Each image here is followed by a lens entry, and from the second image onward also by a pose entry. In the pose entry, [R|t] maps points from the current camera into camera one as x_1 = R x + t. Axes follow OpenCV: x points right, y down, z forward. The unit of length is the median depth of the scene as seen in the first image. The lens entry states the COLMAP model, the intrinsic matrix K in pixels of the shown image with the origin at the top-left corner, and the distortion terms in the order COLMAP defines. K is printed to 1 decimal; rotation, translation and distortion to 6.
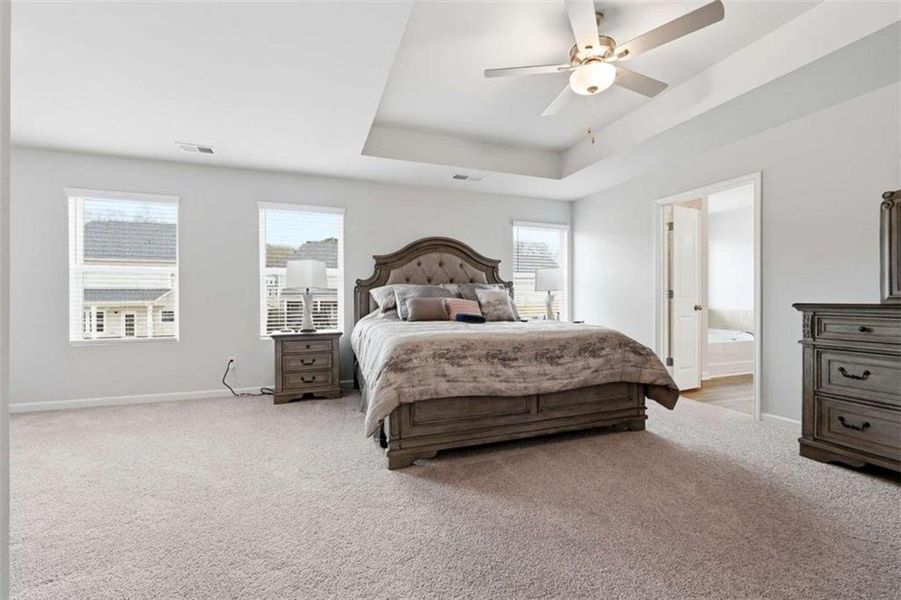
lens RADIAL K [[377.8, 0, 444.9], [0, 377.8, 298.3], [0, 0, 1]] dist [-0.019906, 0.004827]
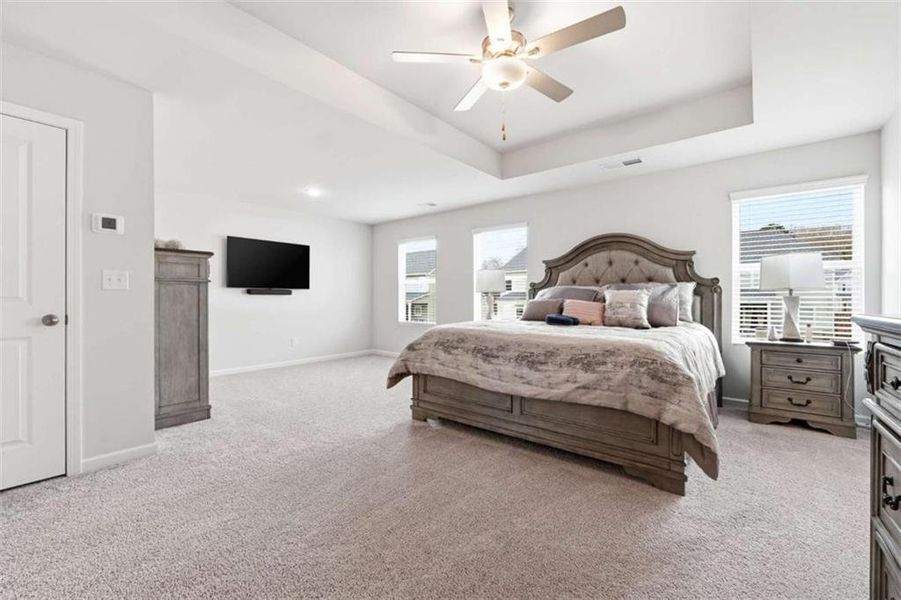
lens RADIAL K [[377.8, 0, 448.0], [0, 377.8, 299.4], [0, 0, 1]] dist [-0.019906, 0.004827]
pose [[0.511888, 0.004650, -0.859040, 0.947213], [-0.005587, 0.999982, 0.002084, -0.001634], [0.859034, 0.003733, 0.511904, 0.310231]]
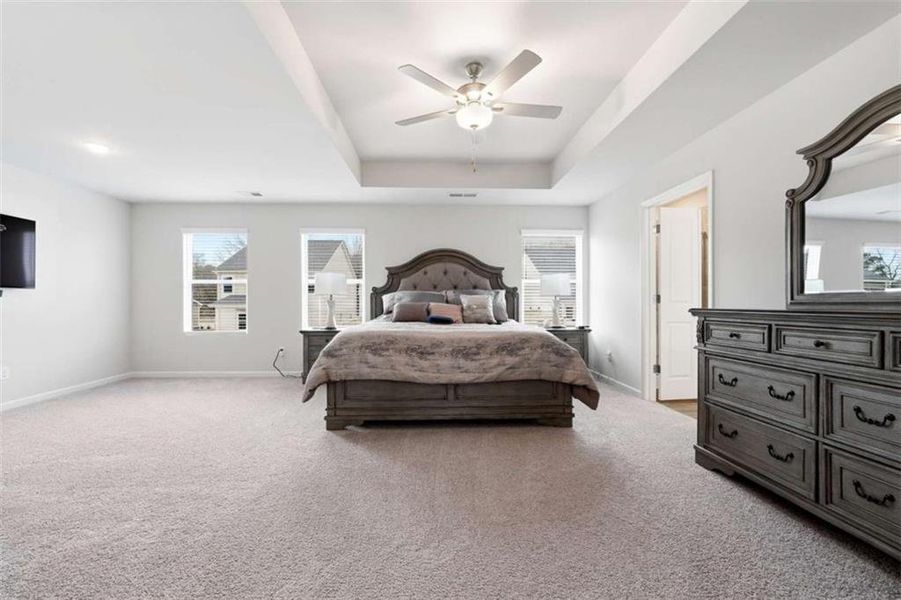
lens RADIAL K [[377.8, 0, 446.2], [0, 377.8, 303.0], [0, 0, 1]] dist [-0.019906, 0.004827]
pose [[0.953830, 0.001335, -0.300346, 0.545086], [-0.001162, 0.999999, 0.000756, -0.000927], [0.300346, -0.000372, 0.953830, -0.128984]]
